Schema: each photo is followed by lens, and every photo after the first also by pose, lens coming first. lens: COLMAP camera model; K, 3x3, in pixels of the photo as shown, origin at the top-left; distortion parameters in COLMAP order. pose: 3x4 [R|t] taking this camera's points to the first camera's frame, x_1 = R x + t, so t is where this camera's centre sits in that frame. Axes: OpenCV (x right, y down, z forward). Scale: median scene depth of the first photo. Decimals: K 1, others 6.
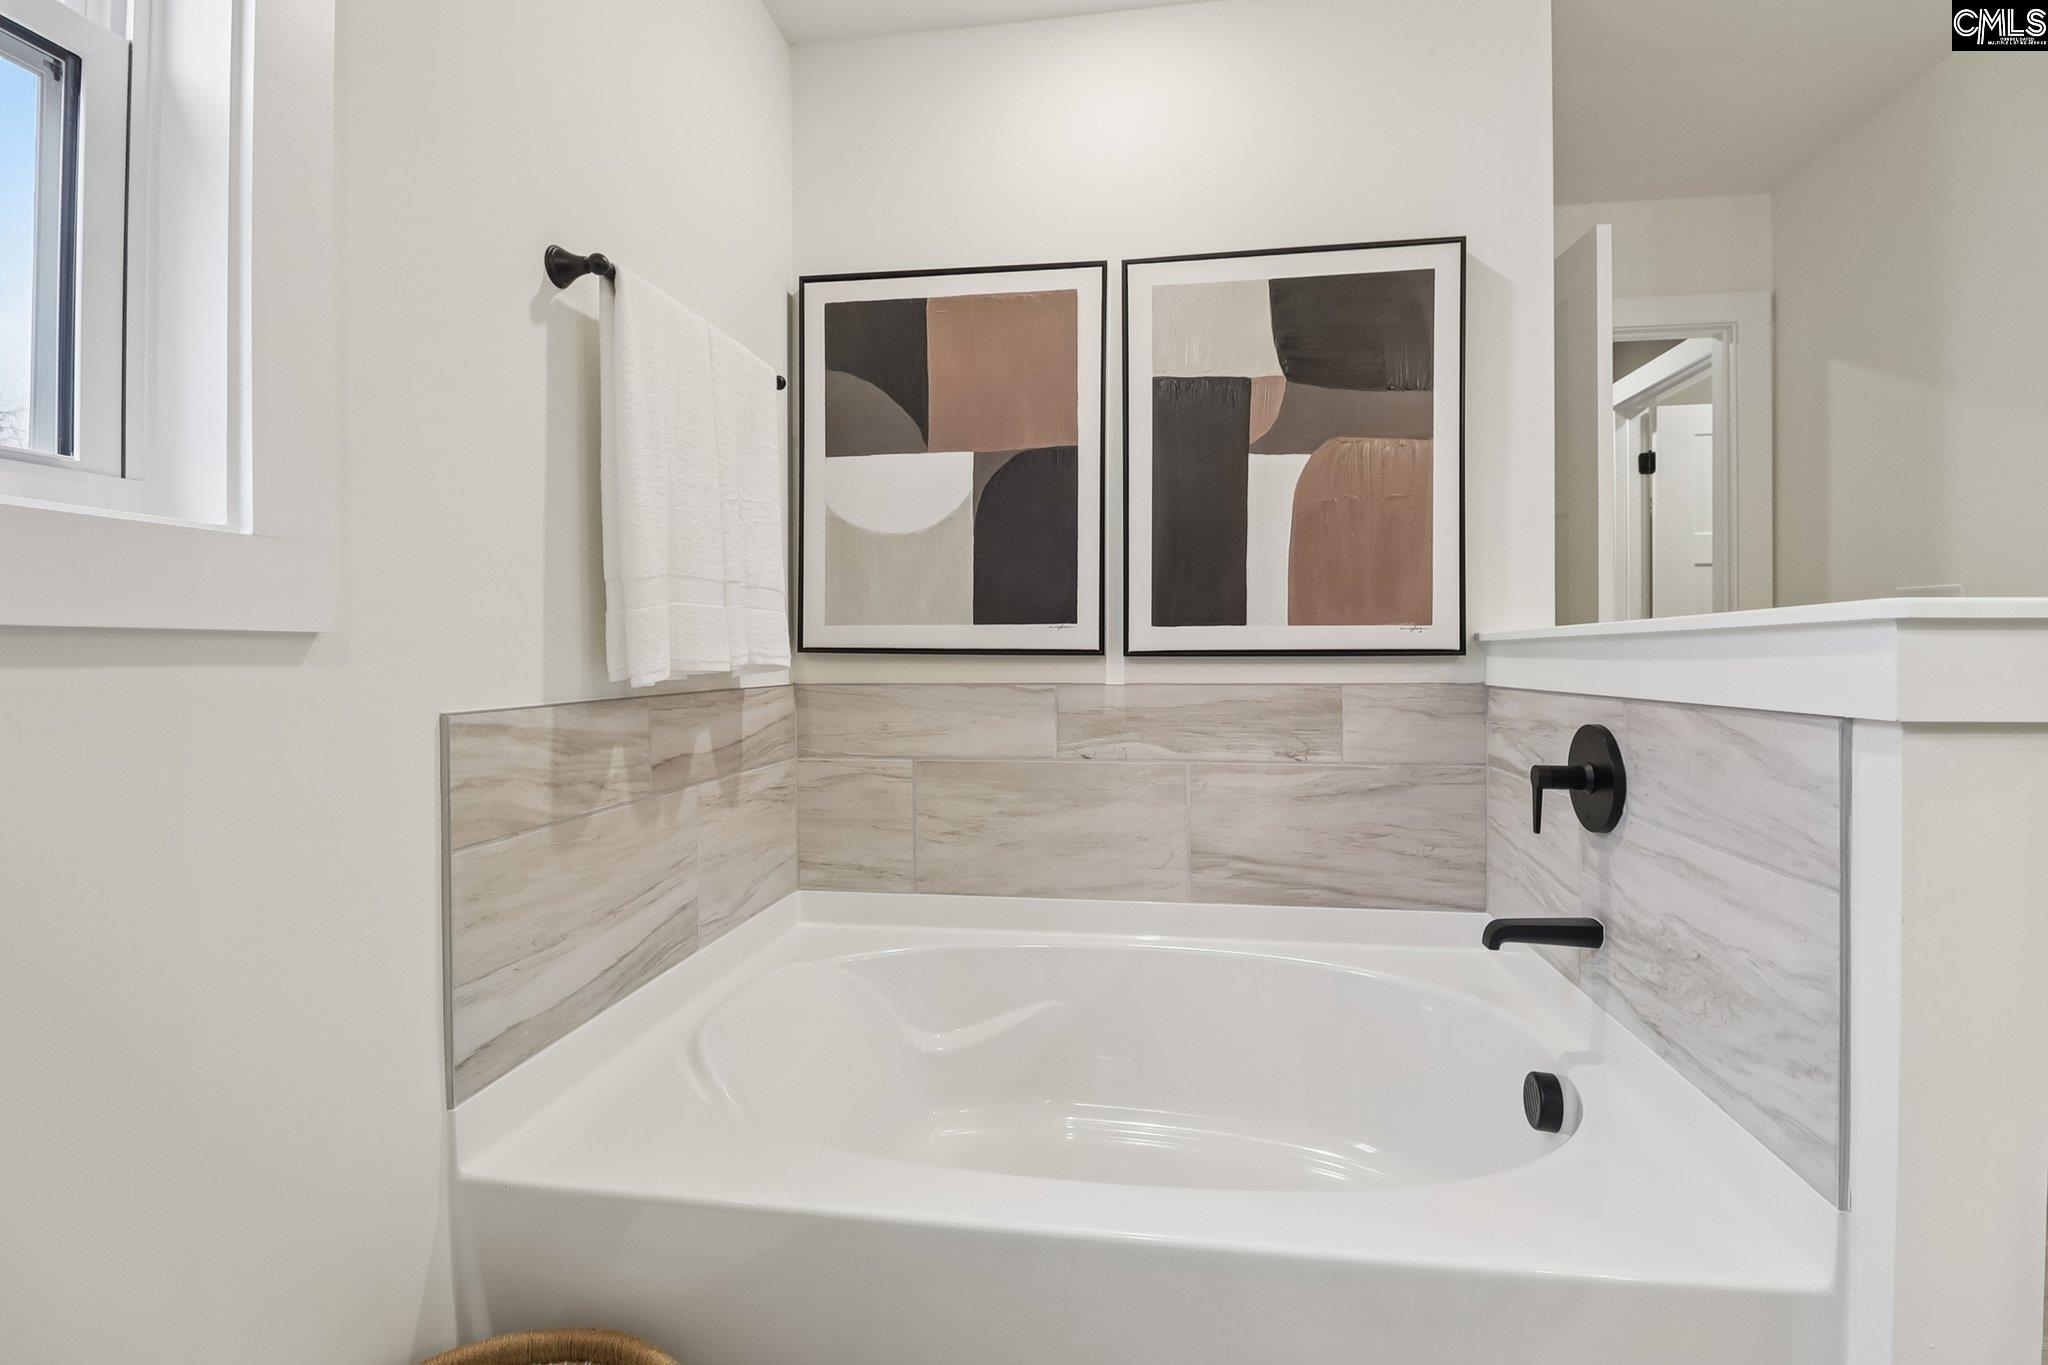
lens RADIAL K [[959.1, 0, 1030.6], [0, 959.1, 663.9], [0, 0, 1]] dist [0.000480, -0.005910]
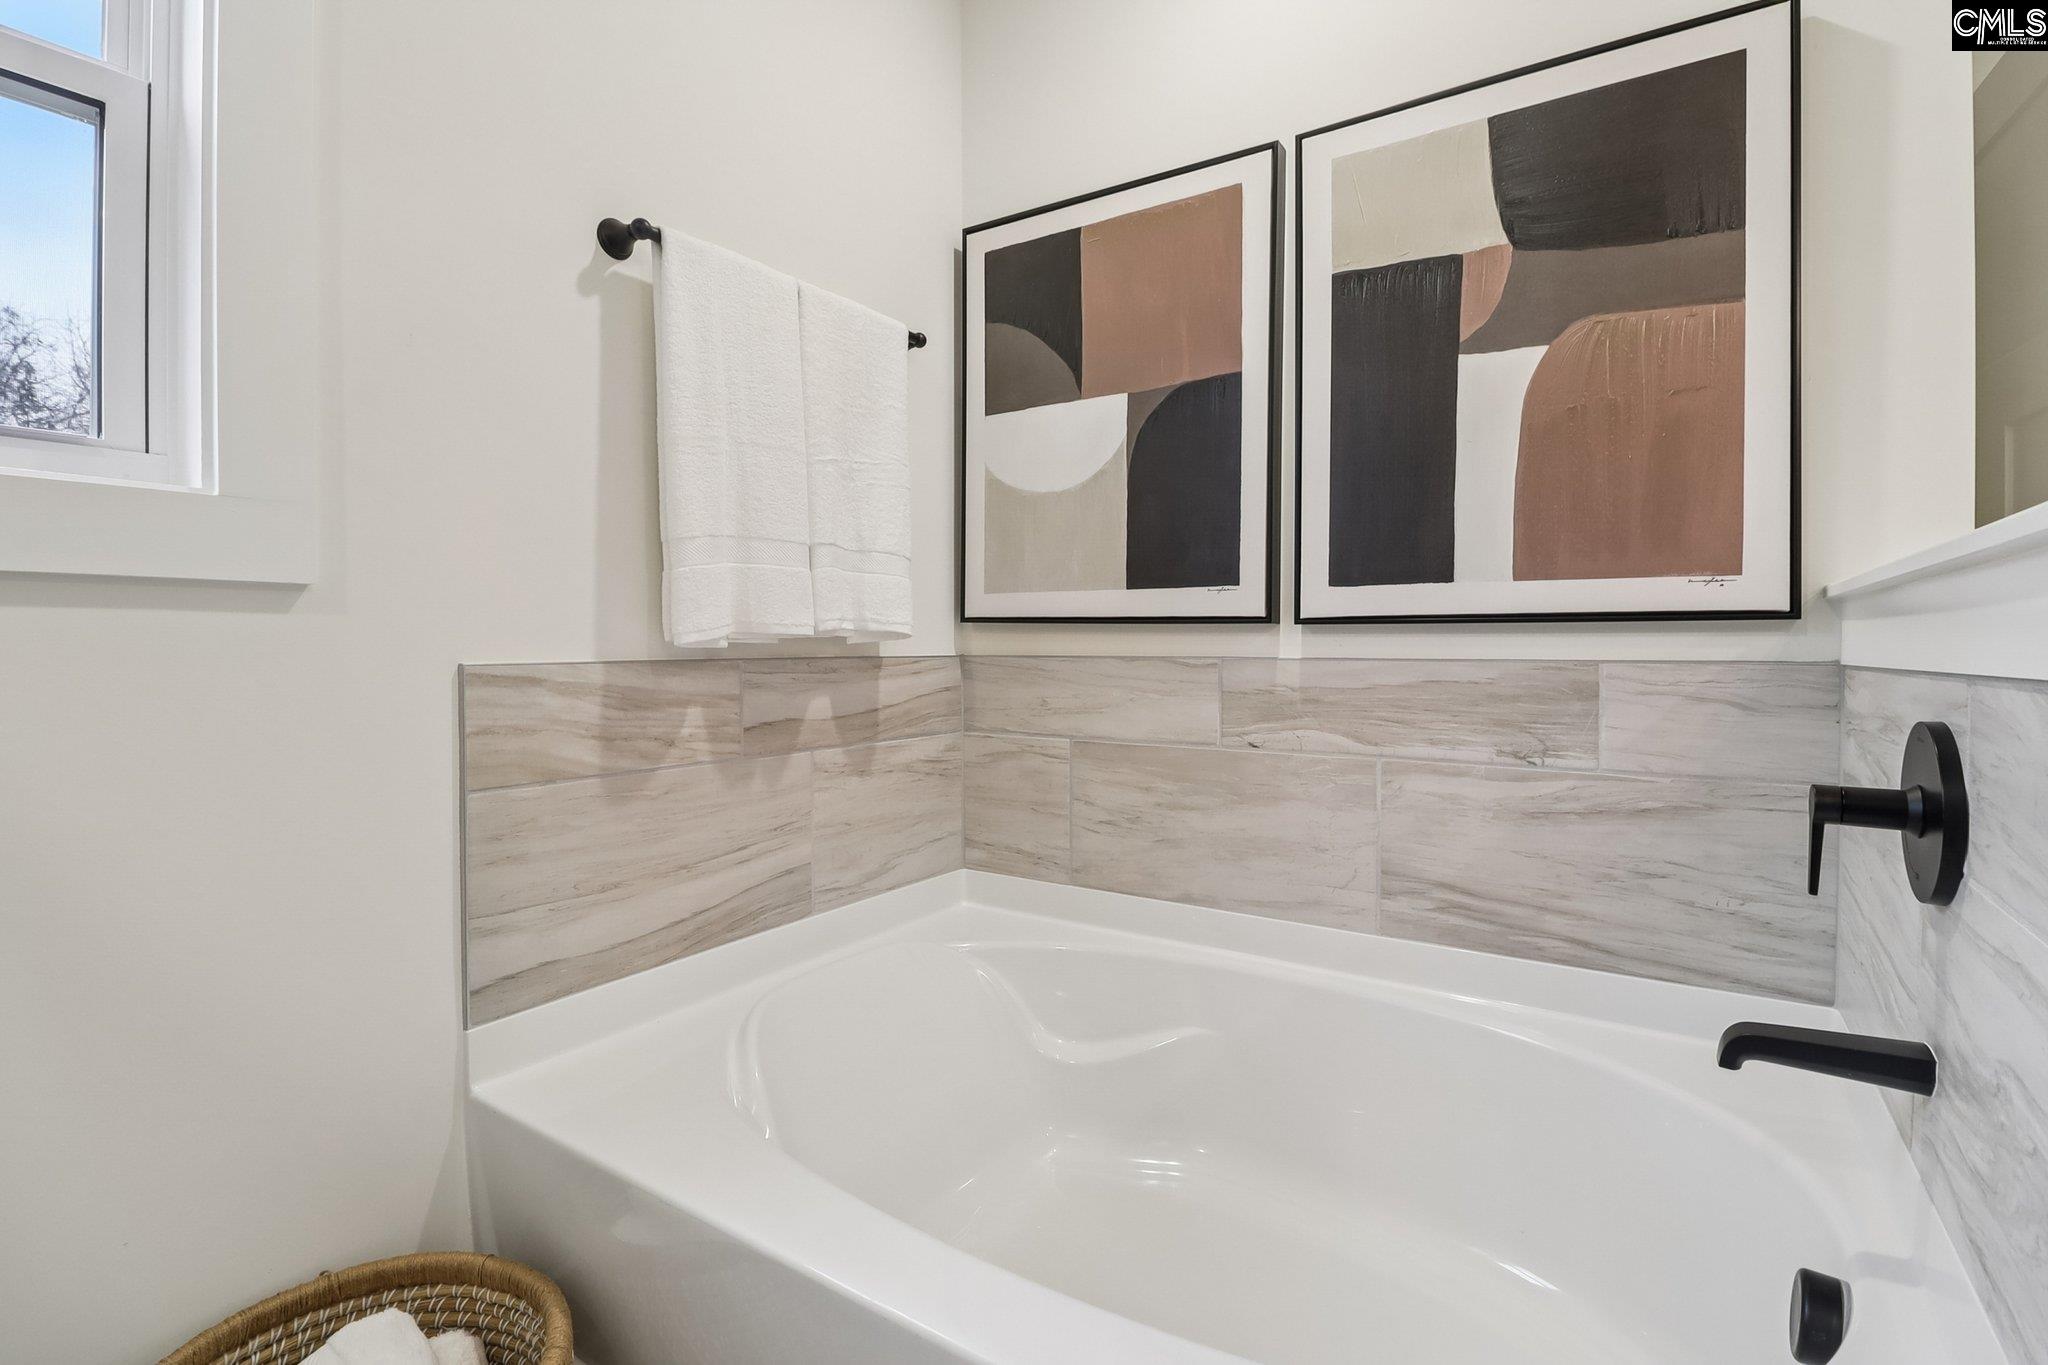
lens RADIAL K [[959.1, 0, 1015.8], [0, 959.1, 666.2], [0, 0, 1]] dist [0.000480, -0.005910]
pose [[0.907268, 0.015066, -0.420283, 0.232820], [-0.009535, 0.999838, 0.015259, 0.018242], [0.420445, -0.009837, 0.907265, 0.163453]]
